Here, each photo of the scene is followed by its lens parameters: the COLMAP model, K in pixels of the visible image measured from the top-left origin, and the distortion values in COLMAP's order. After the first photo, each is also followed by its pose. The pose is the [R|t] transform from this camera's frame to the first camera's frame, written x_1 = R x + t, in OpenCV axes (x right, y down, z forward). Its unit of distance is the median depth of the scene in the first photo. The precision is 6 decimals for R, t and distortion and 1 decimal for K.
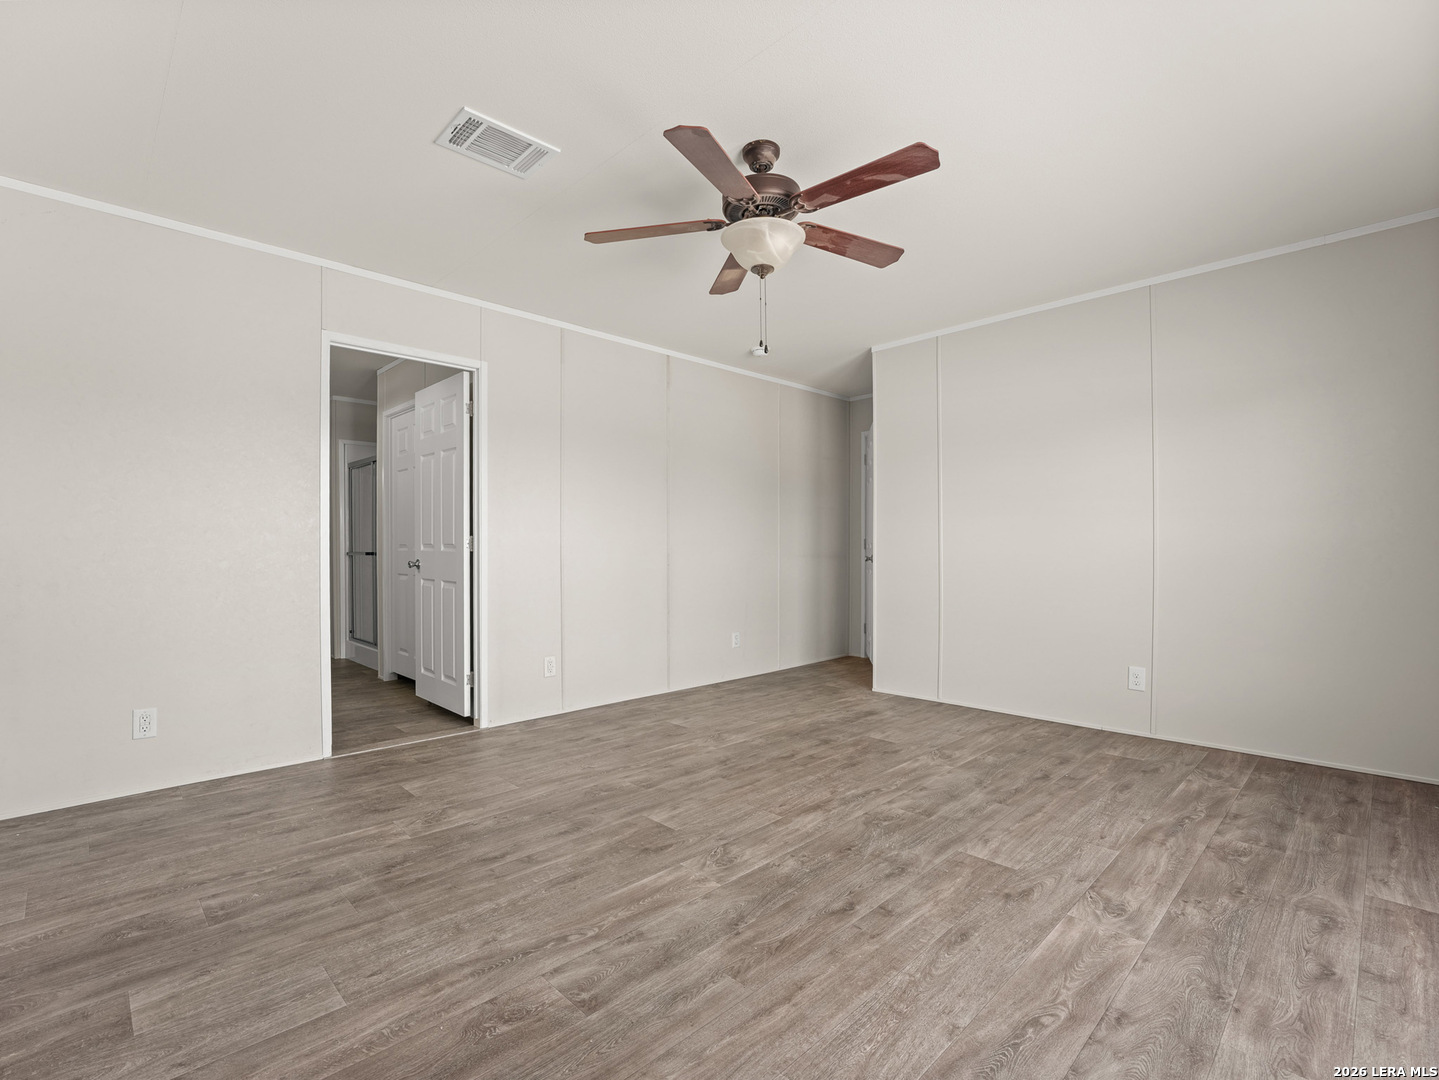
lens RADIAL K [[666.2, 0, 714.3], [0, 666.2, 542.7], [0, 0, 1]] dist [-0.039038, 0.005768]
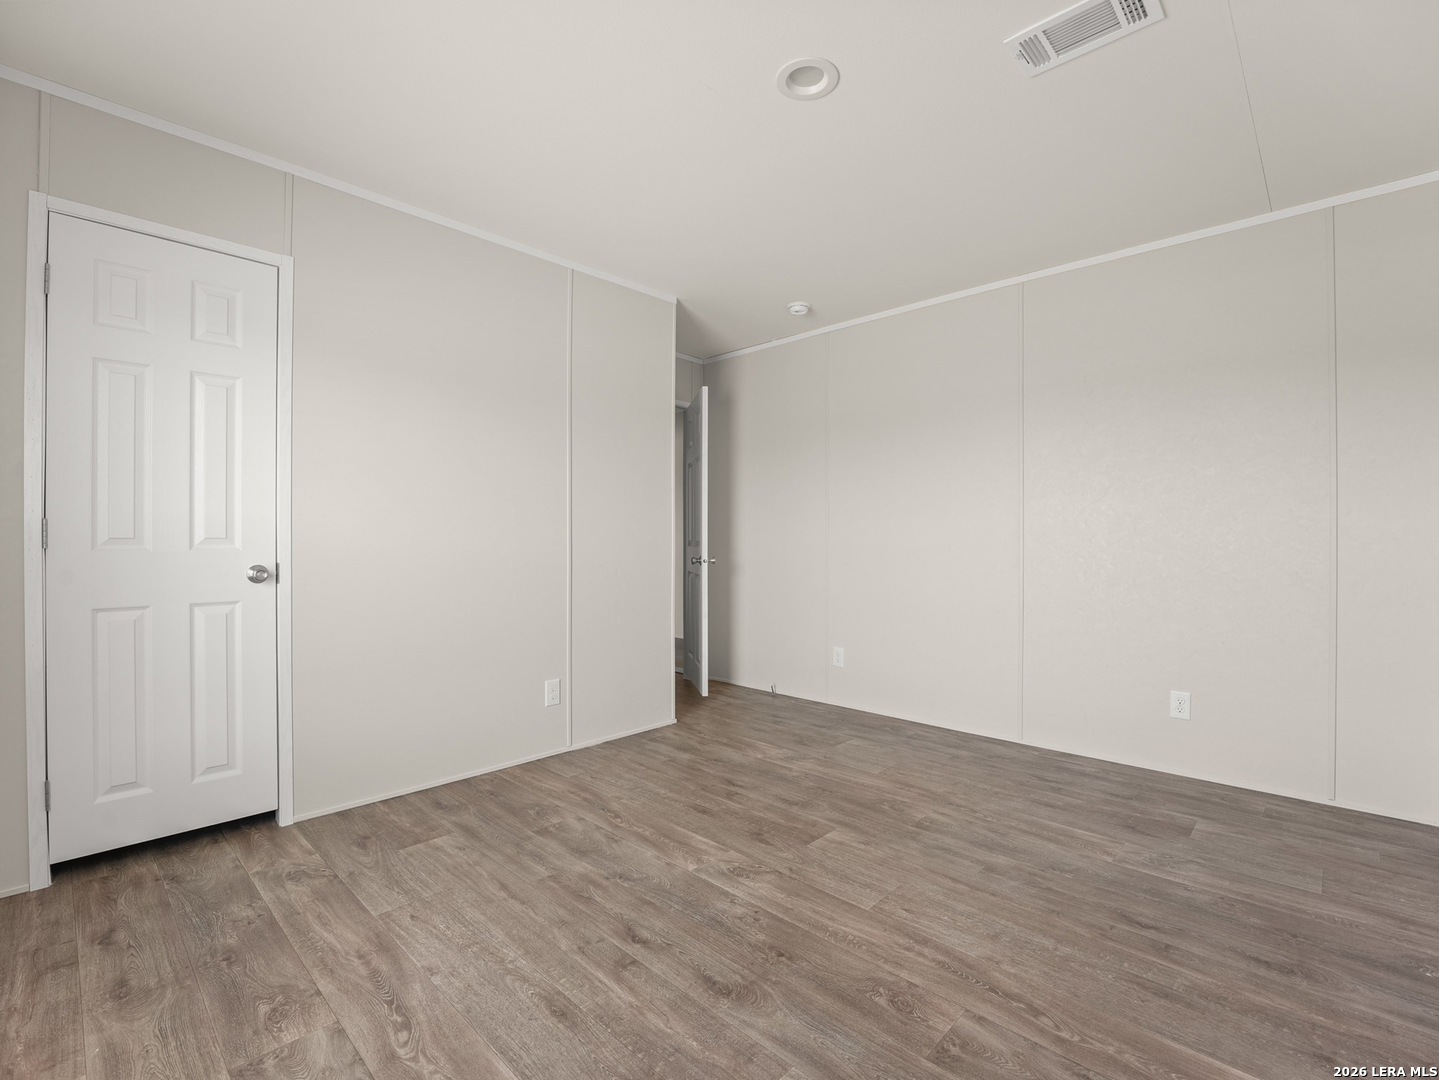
lens RADIAL K [[666.2, 0, 717.9], [0, 666.2, 537.2], [0, 0, 1]] dist [-0.039038, 0.005768]
pose [[0.039657, -0.001535, -0.999212, 1.557458], [-0.000376, 0.999999, -0.001551, -0.004506], [0.999213, 0.000438, 0.039656, 1.489556]]
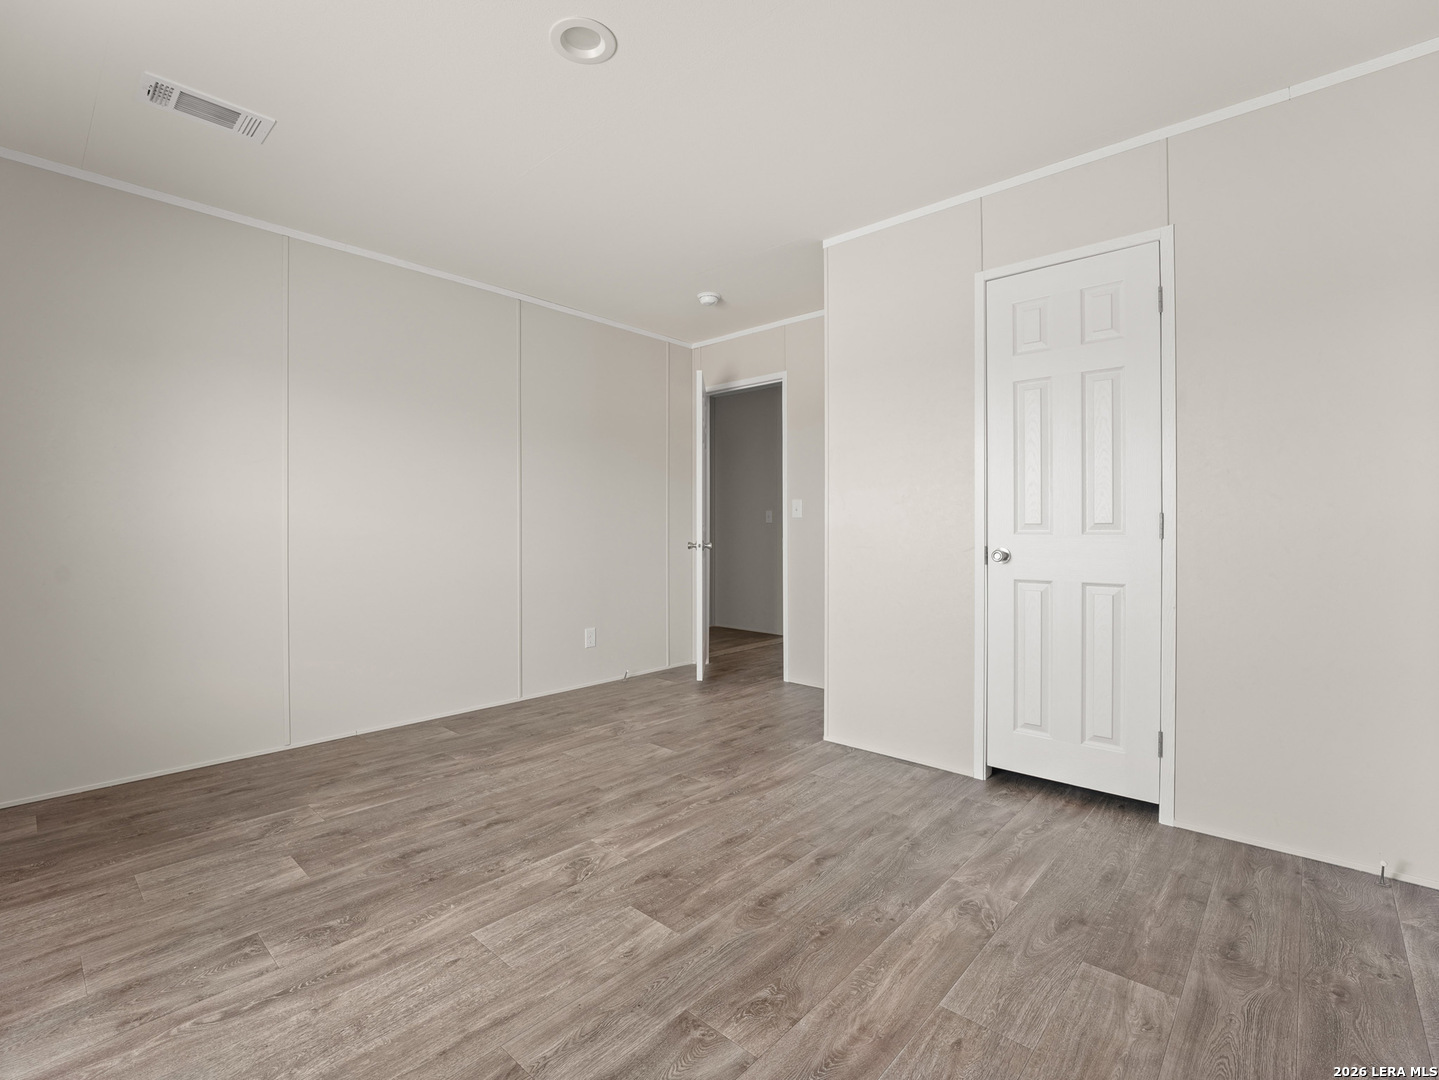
lens RADIAL K [[666.2, 0, 728.4], [0, 666.2, 518.4], [0, 0, 1]] dist [-0.039038, 0.005768]
pose [[-0.997166, 0.000390, -0.075227, 0.403025], [0.001422, 0.999906, -0.013665, 0.002055], [0.075214, -0.013733, -0.997073, 2.572842]]
